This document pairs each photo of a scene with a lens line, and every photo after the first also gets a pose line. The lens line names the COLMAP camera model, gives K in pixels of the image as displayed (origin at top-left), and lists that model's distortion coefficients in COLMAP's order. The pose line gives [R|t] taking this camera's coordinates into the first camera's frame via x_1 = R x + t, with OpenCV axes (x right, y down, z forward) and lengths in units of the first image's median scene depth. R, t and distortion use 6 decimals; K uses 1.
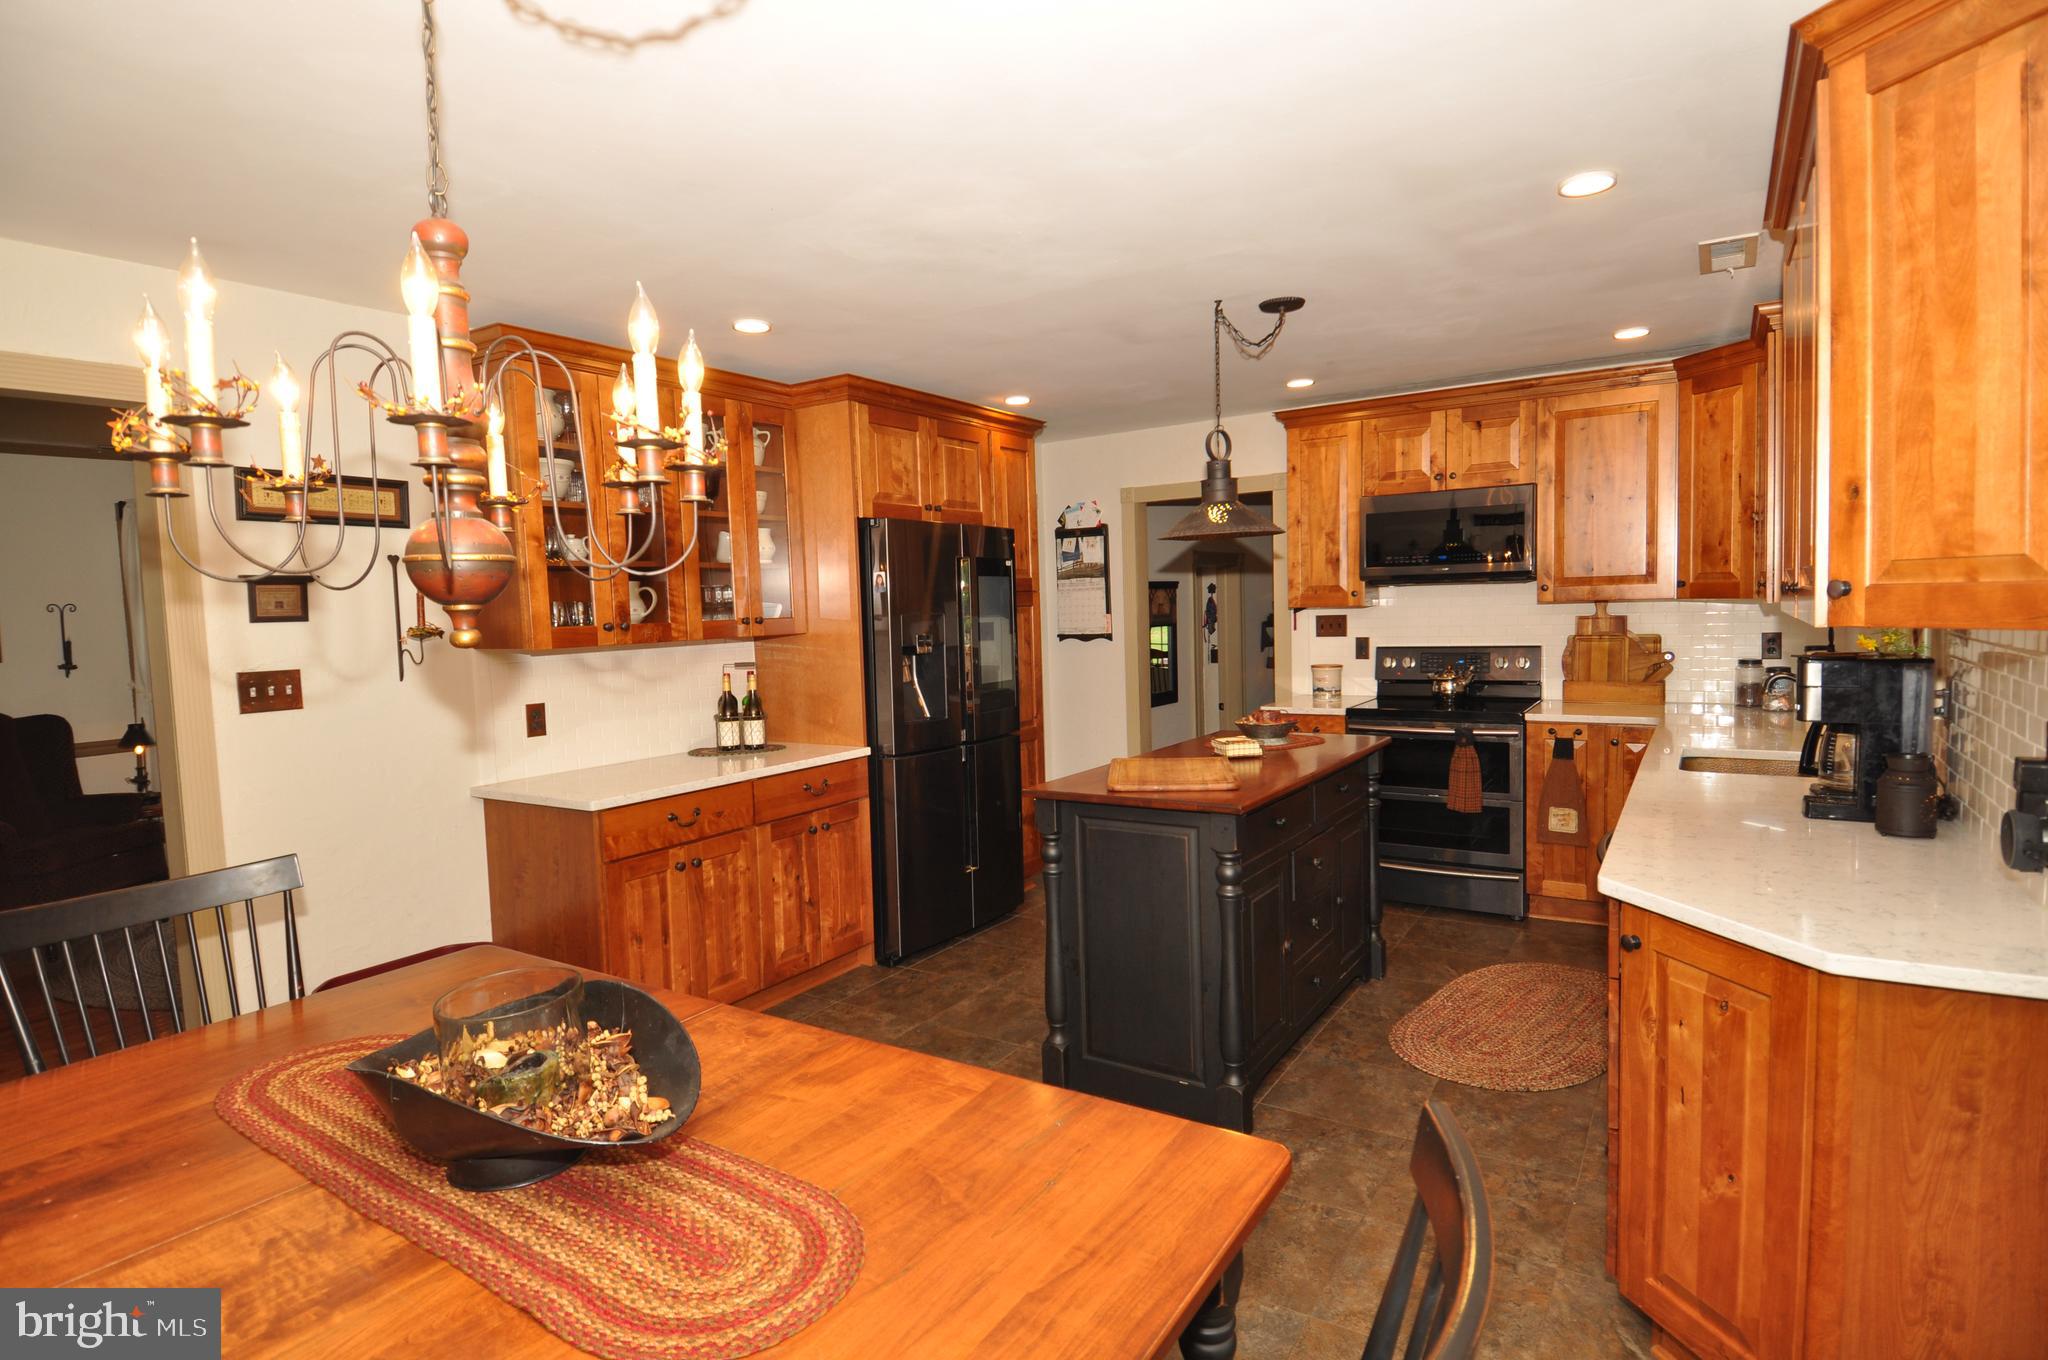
lens RADIAL K [[1048.9, 0, 1024.0], [0, 1048.9, 680.0], [0, 0, 1]] dist [0.051355, -0.058579]
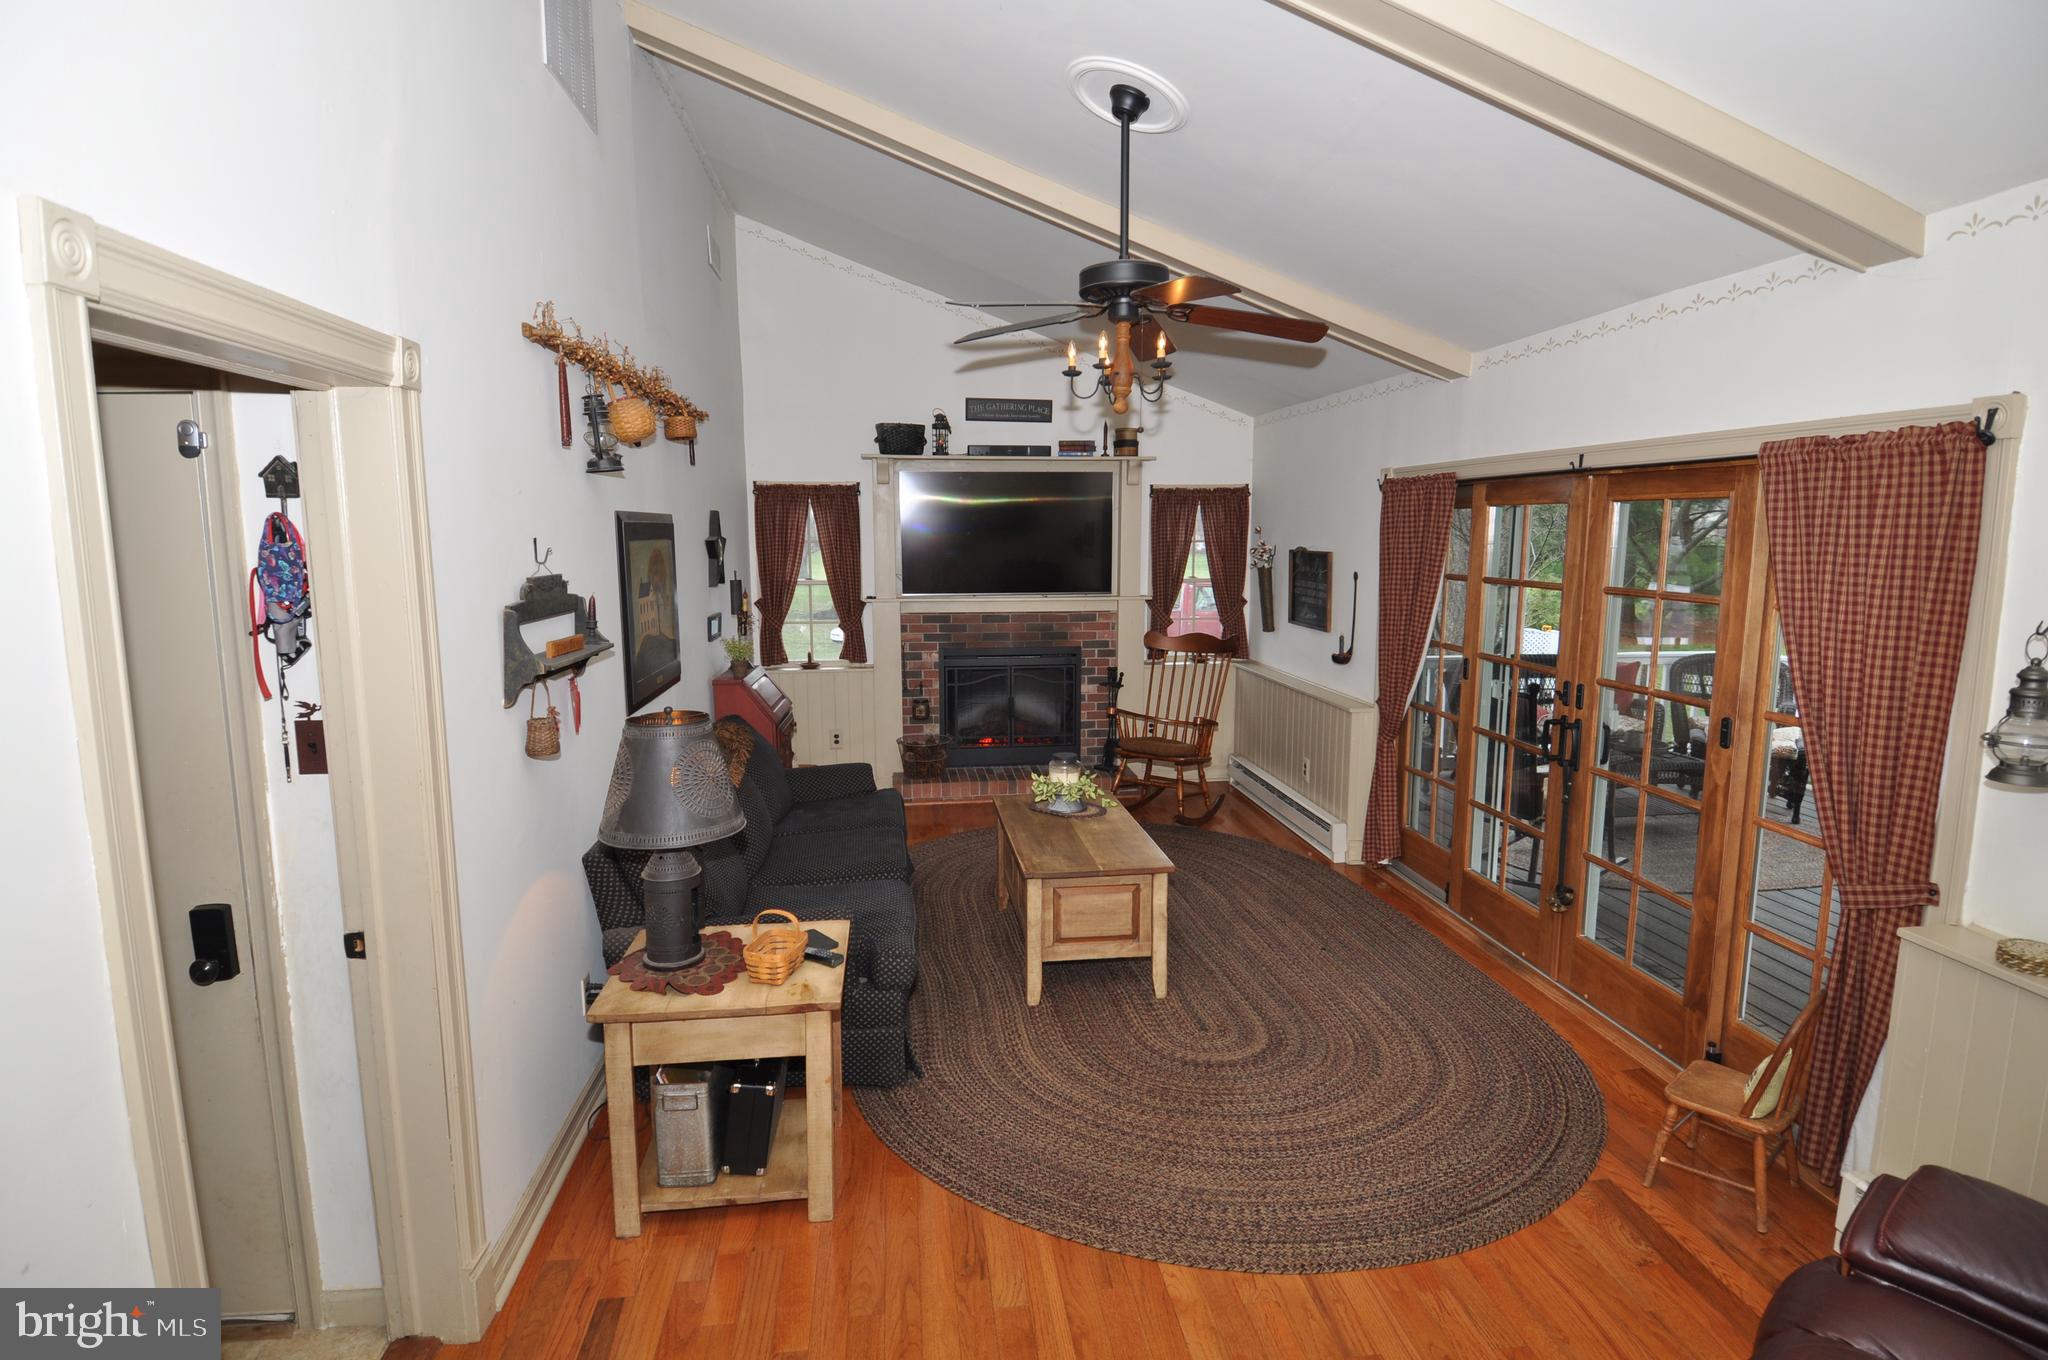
lens RADIAL K [[1048.9, 0, 1024.0], [0, 1048.9, 680.0], [0, 0, 1]] dist [0.051355, -0.058579]
pose [[0.757618, -0.057024, 0.650203, 0.146247], [0.018501, 0.997652, 0.065939, -0.053008], [-0.652436, -0.037927, 0.756894, 0.695349]]
